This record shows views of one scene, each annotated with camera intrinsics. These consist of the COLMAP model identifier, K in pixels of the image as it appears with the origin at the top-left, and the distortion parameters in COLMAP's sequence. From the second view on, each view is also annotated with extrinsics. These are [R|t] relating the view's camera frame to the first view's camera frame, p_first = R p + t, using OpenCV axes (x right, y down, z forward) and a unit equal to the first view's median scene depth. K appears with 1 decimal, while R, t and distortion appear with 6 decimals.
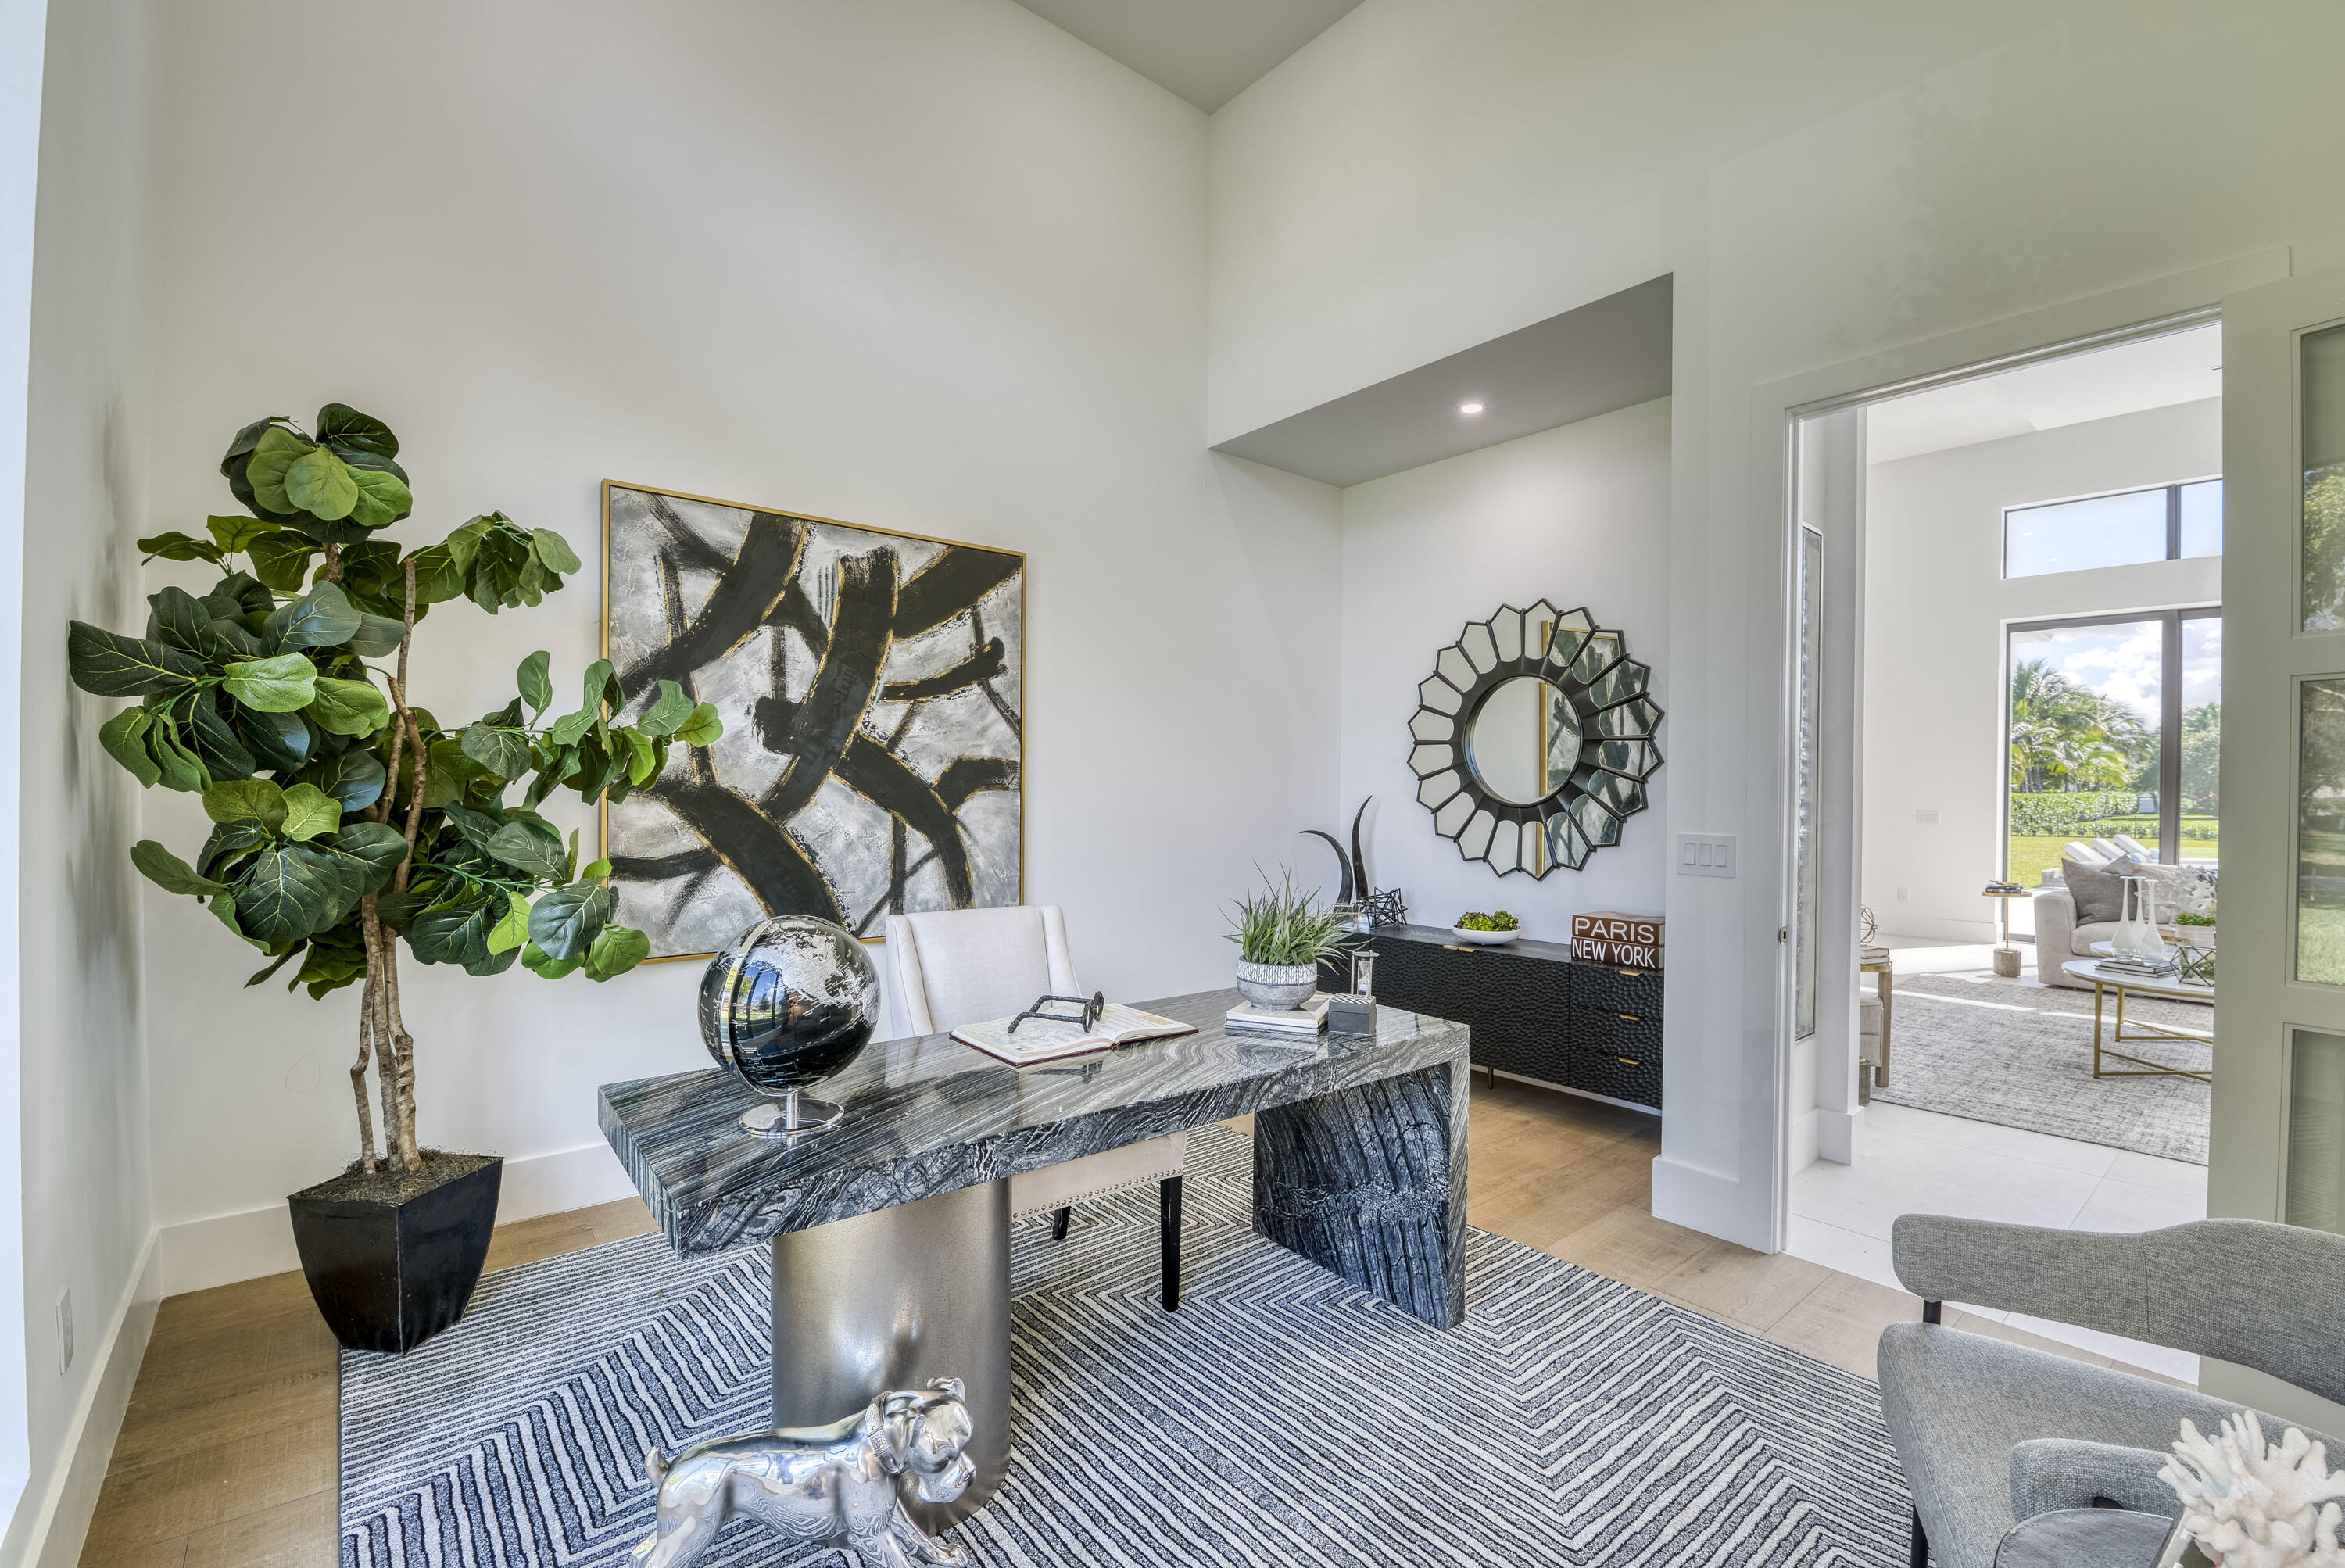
lens RADIAL K [[1016.7, 0, 1172.5], [0, 1016.7, 784.0], [0, 0, 1]] dist [-0.000789, -0.010989]
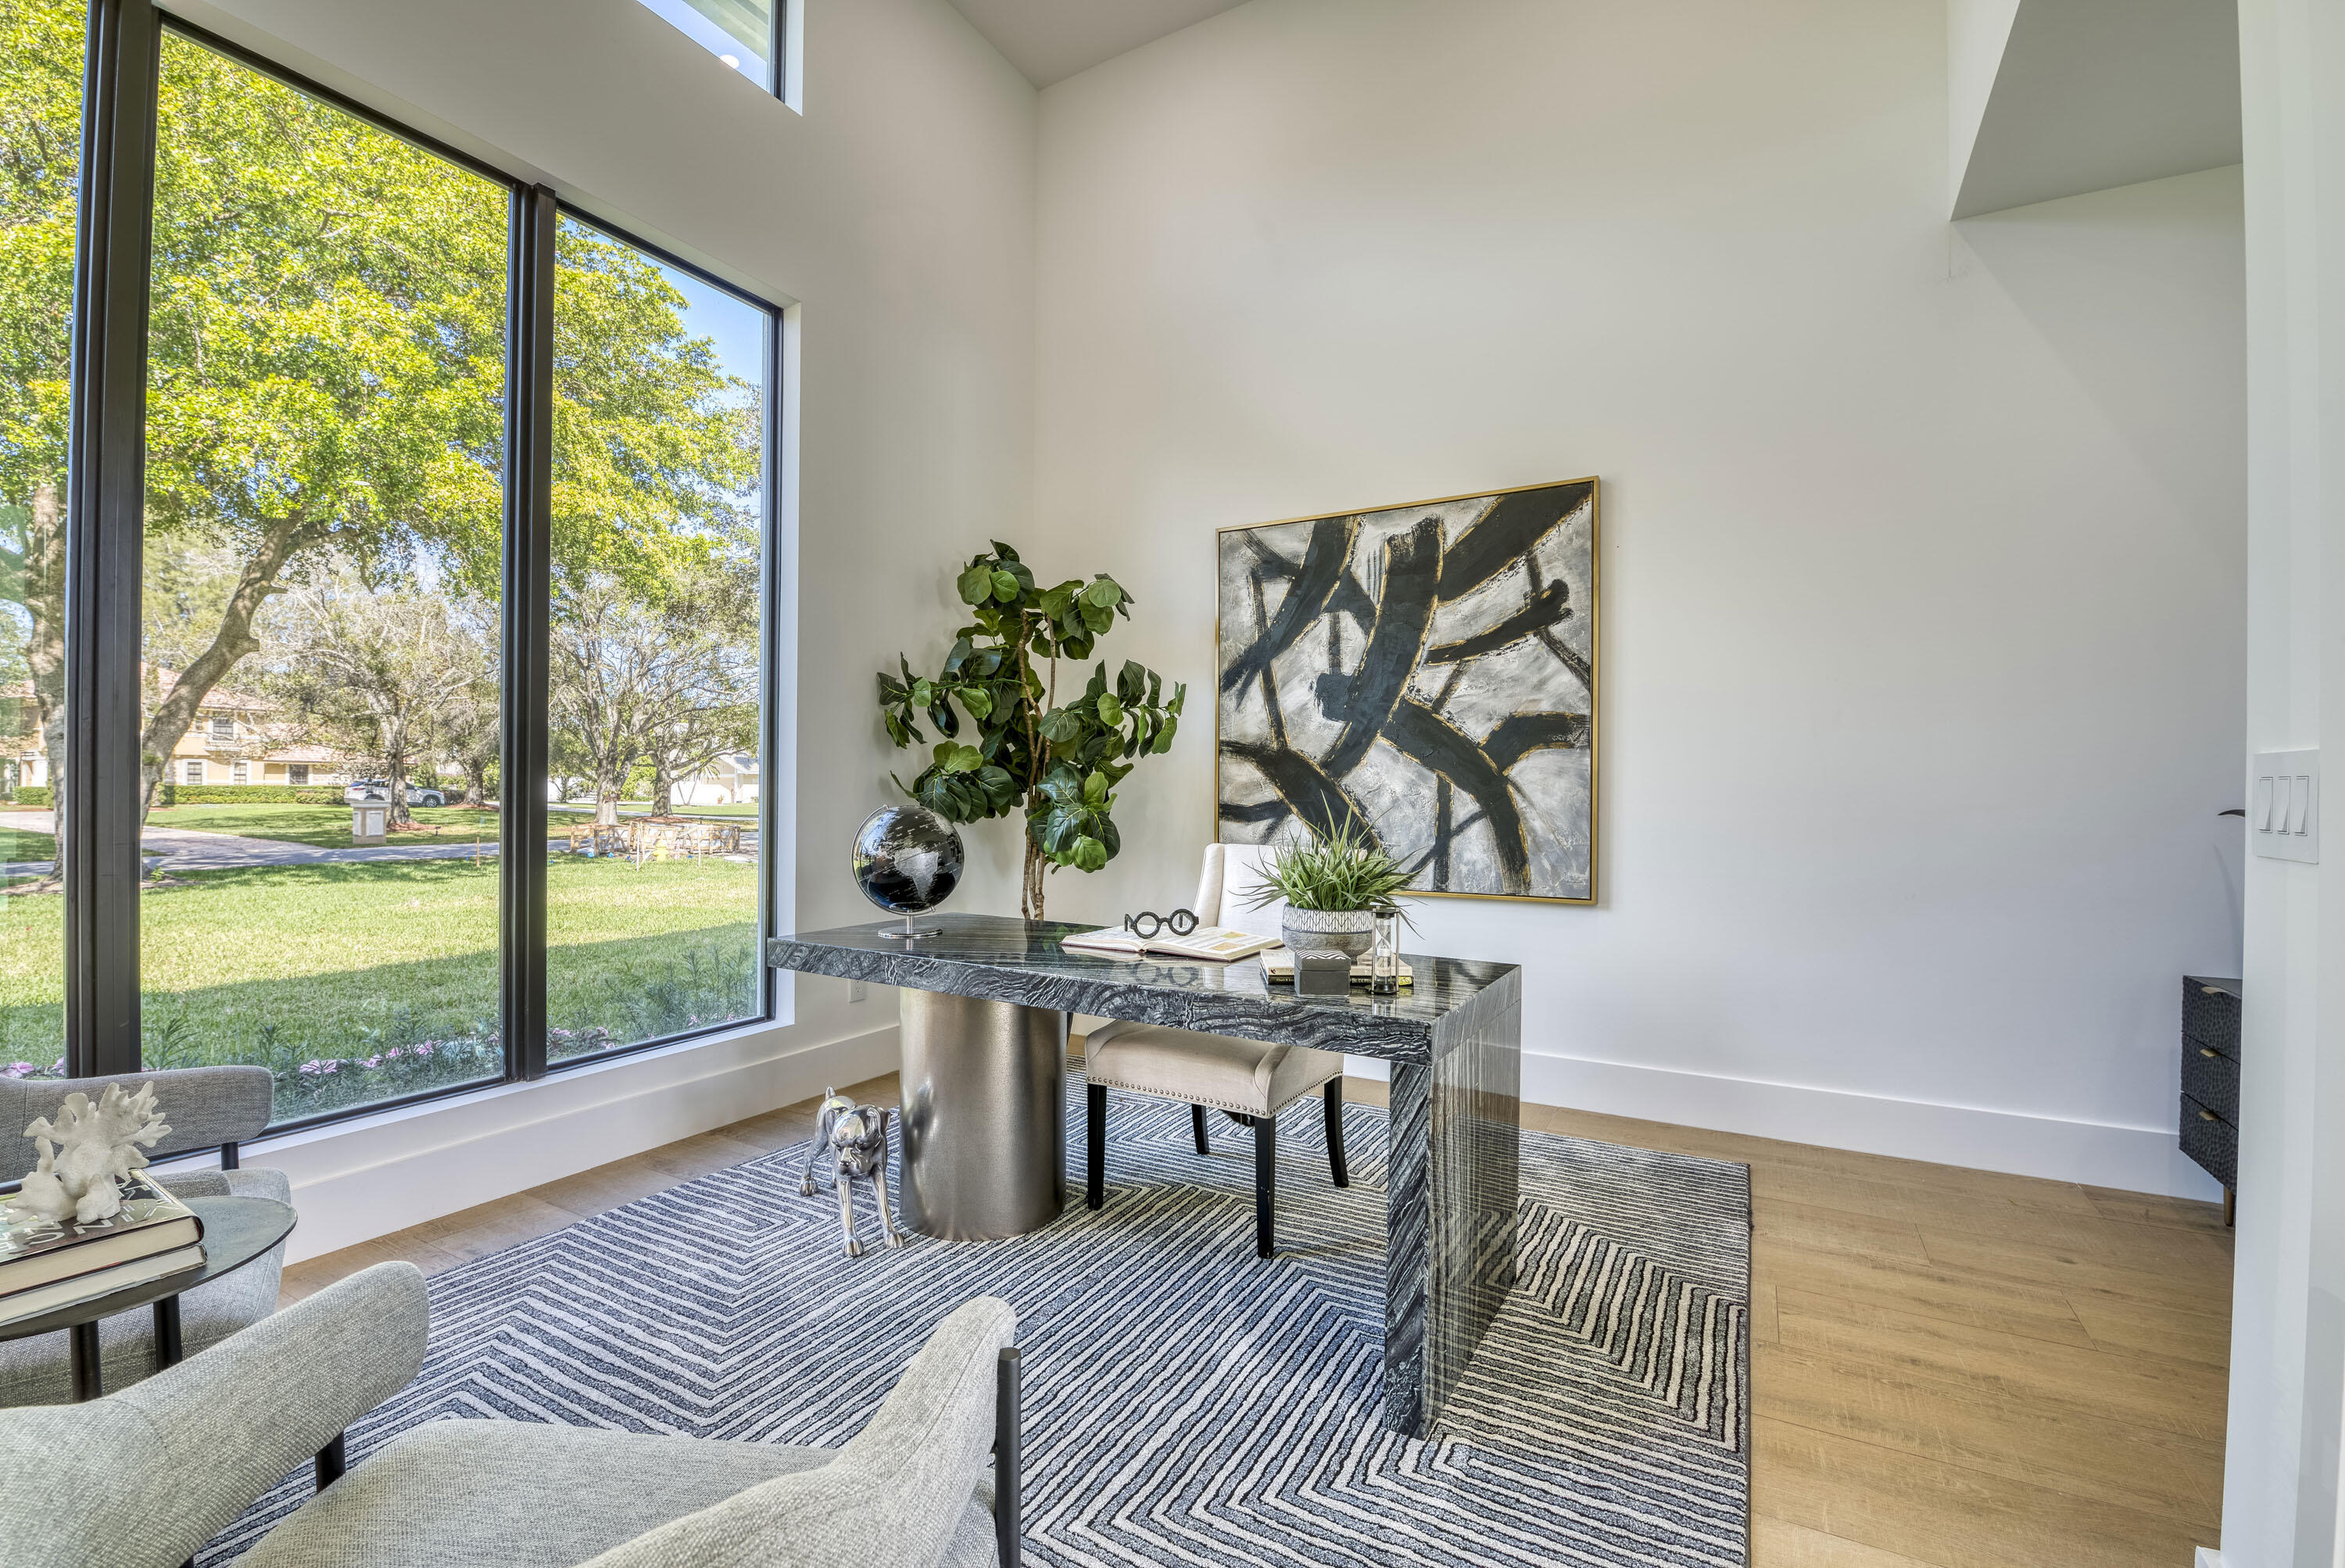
lens RADIAL K [[1016.7, 0, 1172.5], [0, 1016.7, 784.0], [0, 0, 1]] dist [-0.000789, -0.010989]
pose [[0.346008, -0.012311, -0.938151, 0.600603], [-0.001715, 0.999904, -0.013754, 0.055239], [0.938230, 0.006368, 0.345954, 0.394528]]
